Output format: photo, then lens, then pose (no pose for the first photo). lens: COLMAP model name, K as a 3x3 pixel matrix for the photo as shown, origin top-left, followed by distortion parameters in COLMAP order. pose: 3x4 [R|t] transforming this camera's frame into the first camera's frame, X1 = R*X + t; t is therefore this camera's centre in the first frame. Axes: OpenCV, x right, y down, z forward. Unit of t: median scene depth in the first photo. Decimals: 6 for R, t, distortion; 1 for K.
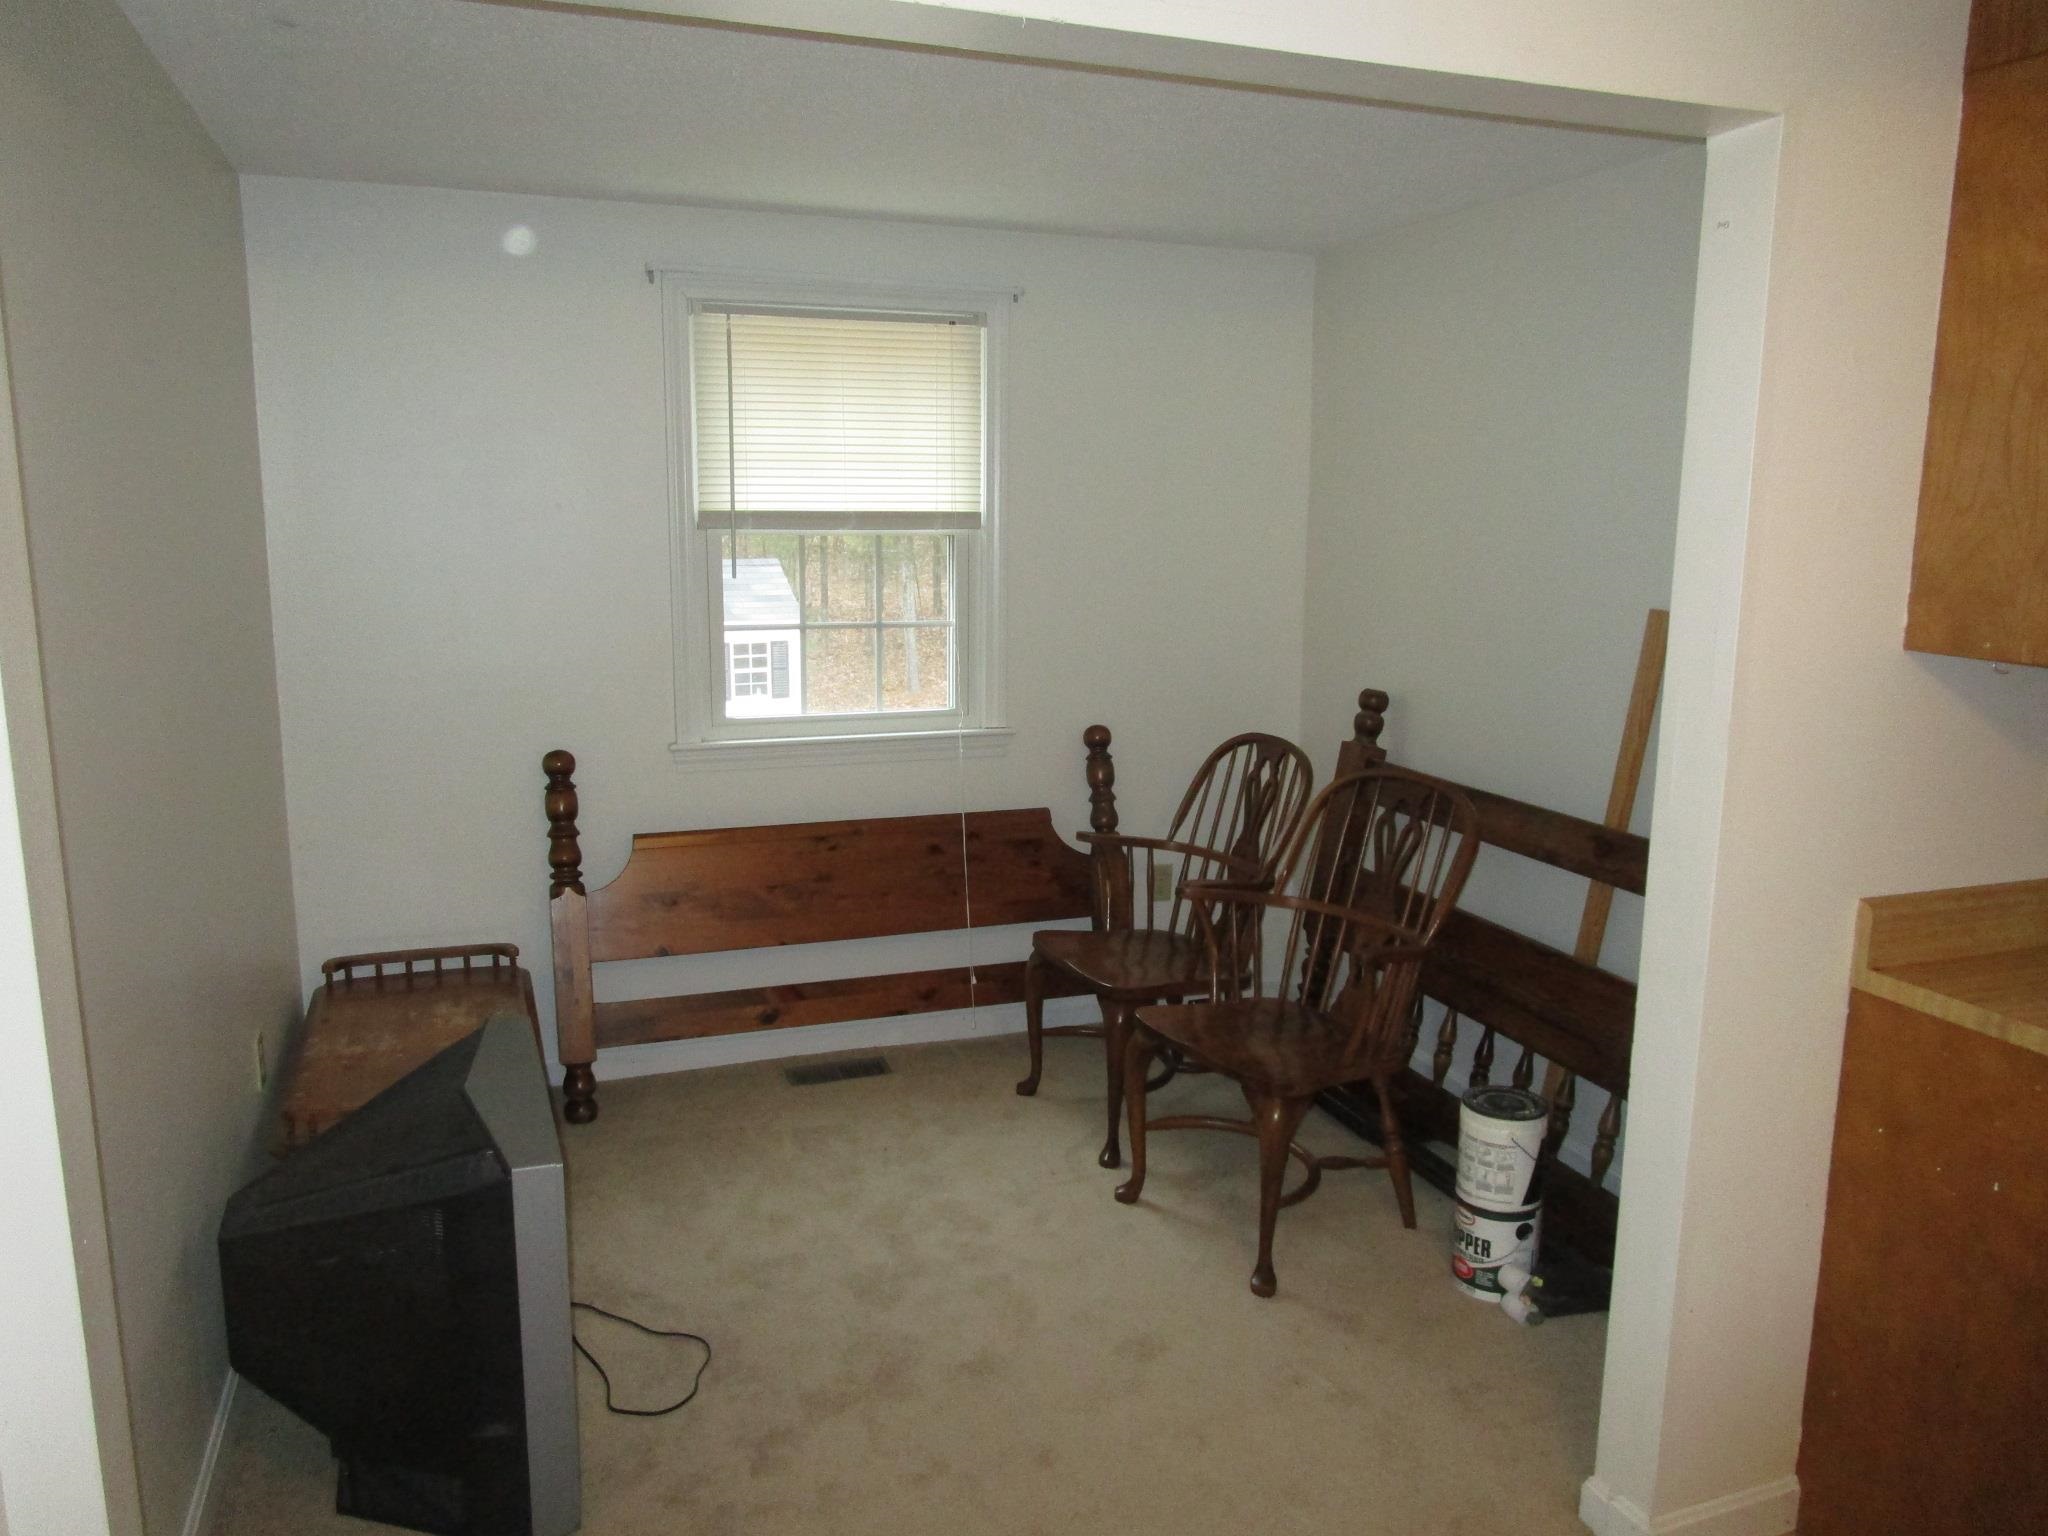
lens RADIAL K [[1484.8, 0, 1024.0], [0, 1484.8, 768.0], [0, 0, 1]] dist [-0.015904, 0.000723]
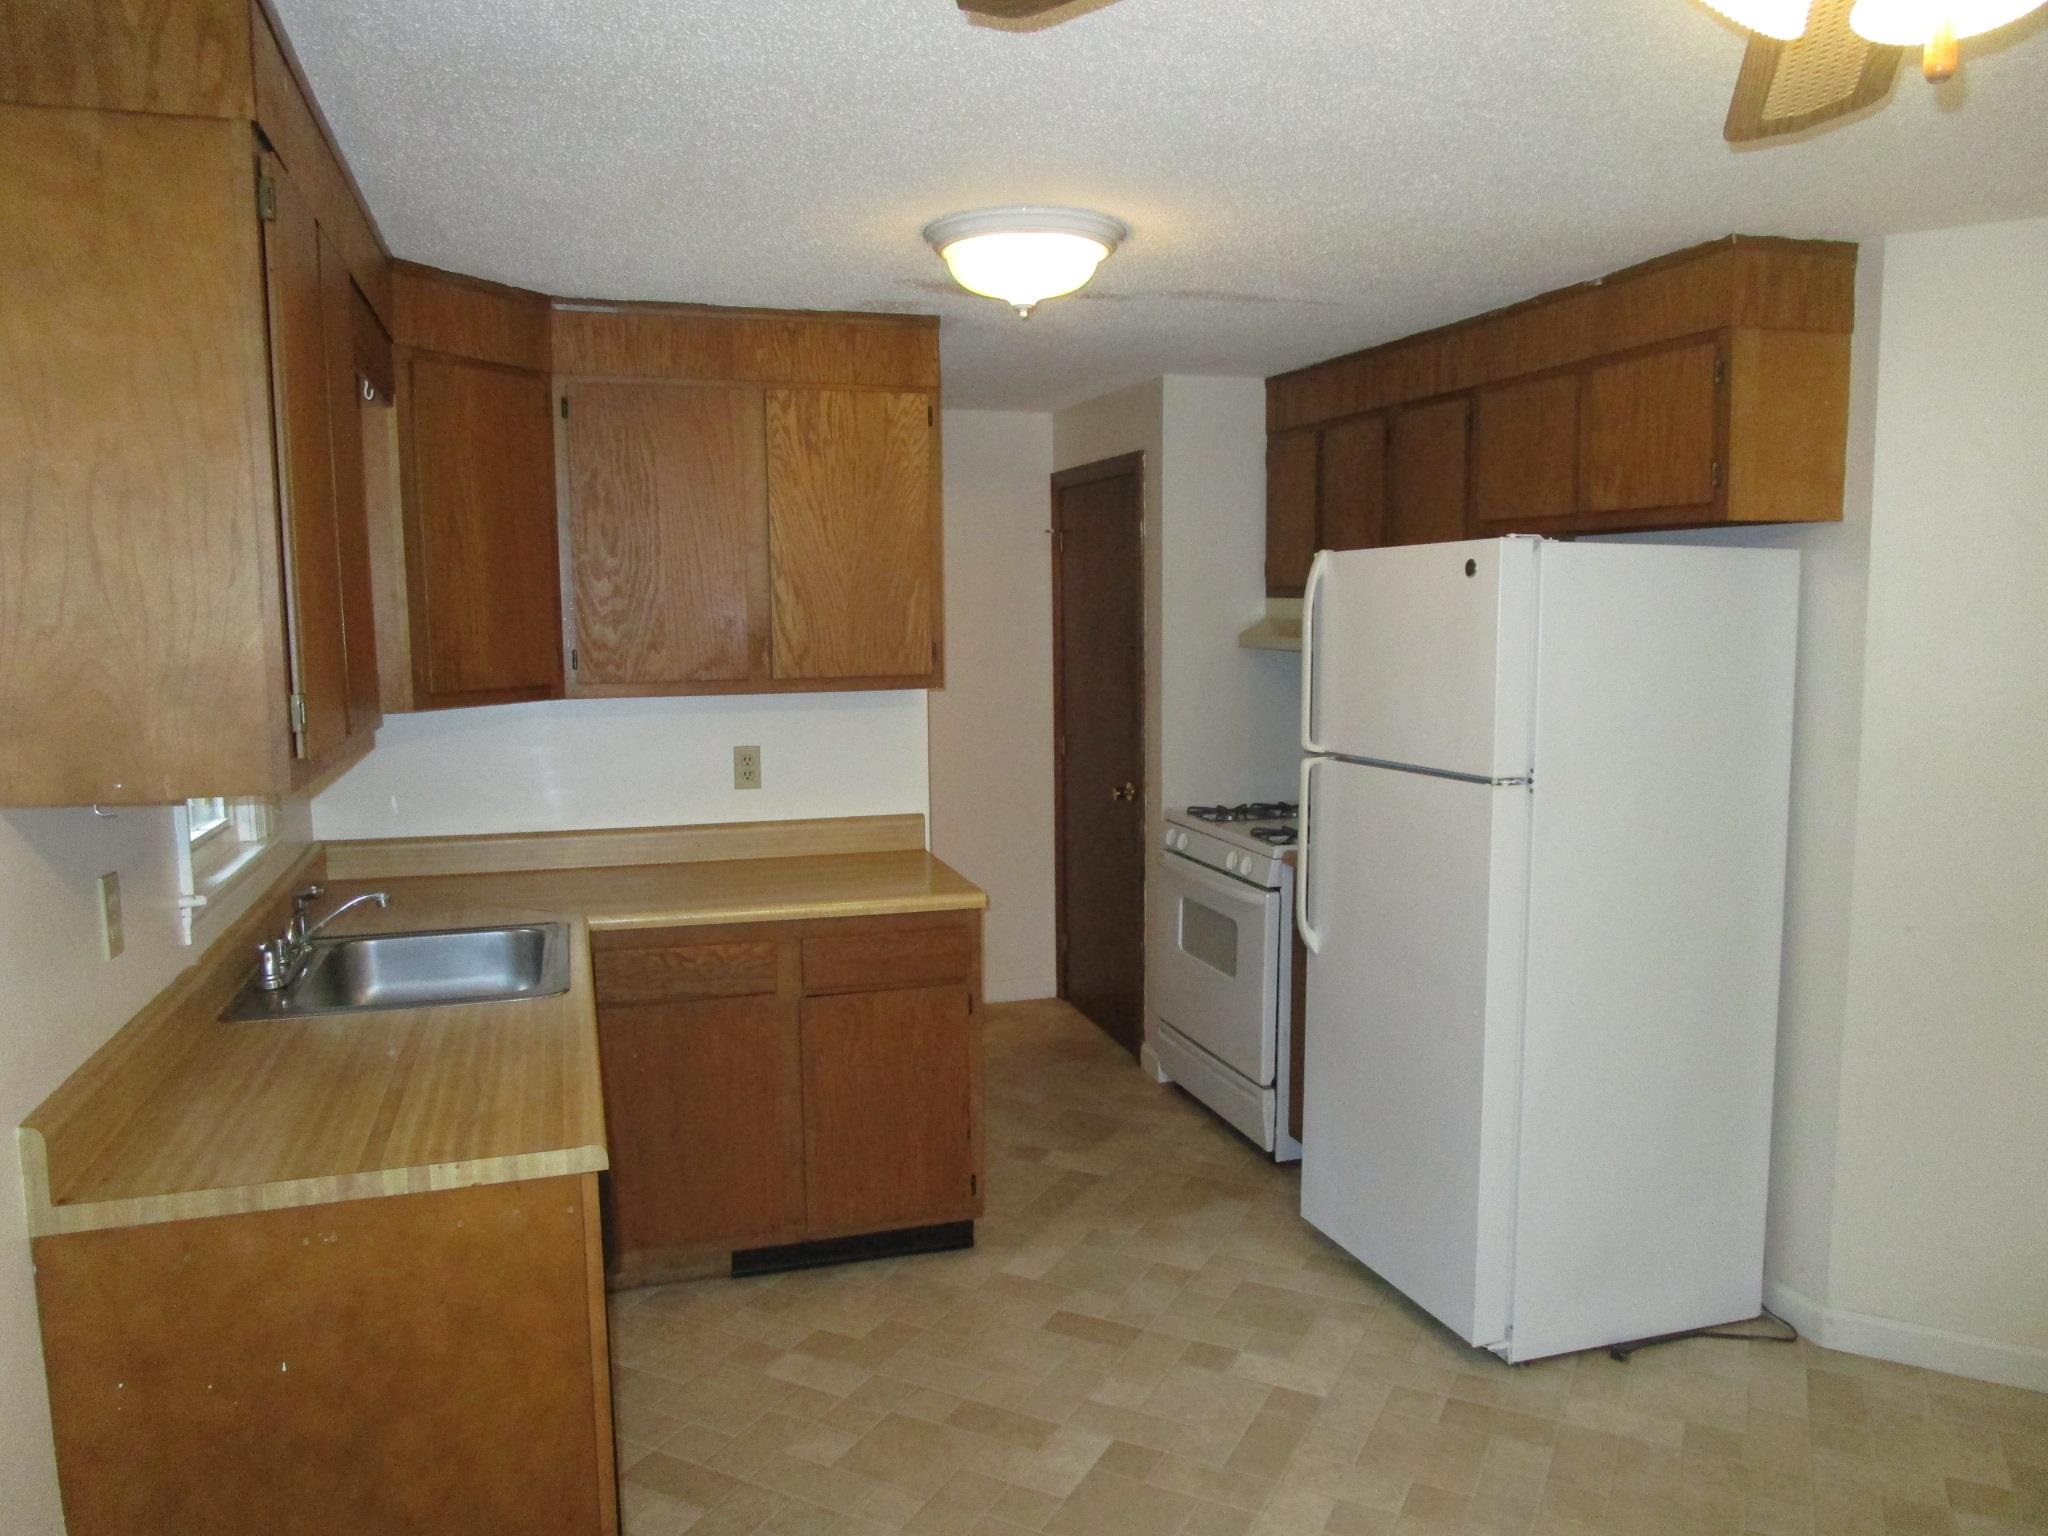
lens RADIAL K [[1449.9, 0, 1024.0], [0, 1449.9, 768.0], [0, 0, 1]] dist [-0.032322, 0.003794]
pose [[0.043432, -0.125465, 0.991147, -0.074068], [0.188397, 0.975312, 0.115205, -0.046218], [-0.981132, 0.181726, 0.065997, 0.222247]]
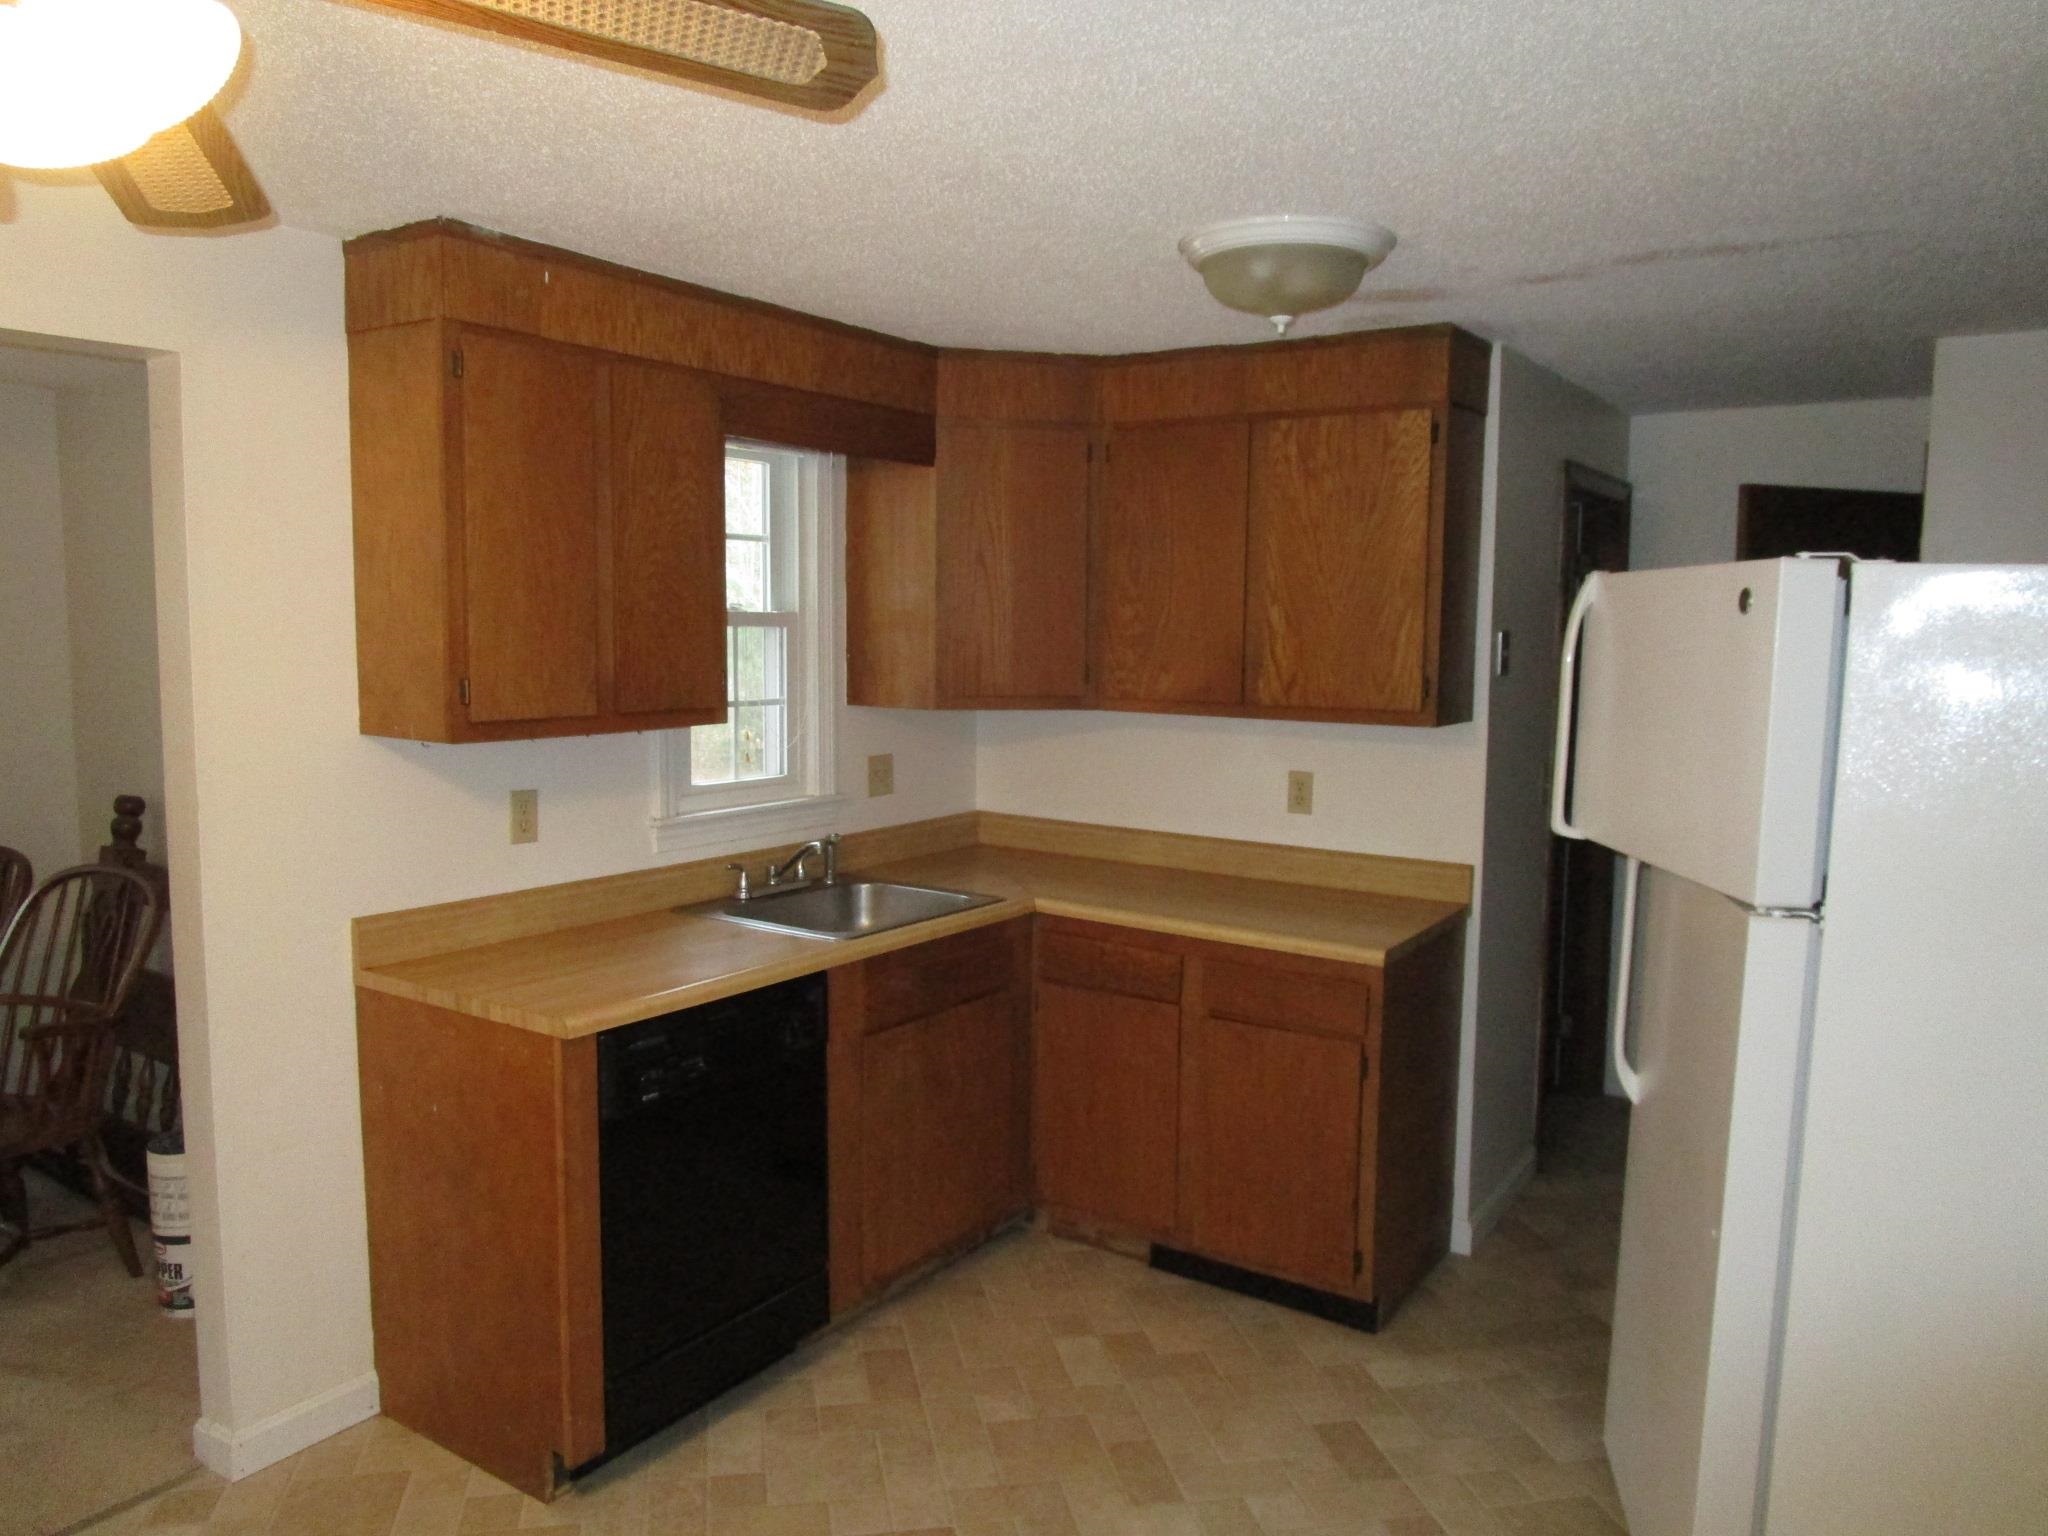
lens RADIAL K [[1449.9, 0, 1024.0], [0, 1449.9, 768.0], [0, 0, 1]] dist [-0.032322, 0.003794]
pose [[0.806637, -0.061035, 0.587888, 0.169340], [0.102959, 0.993957, -0.038075, 0.037191], [-0.582011, 0.091241, 0.808046, -0.246476]]
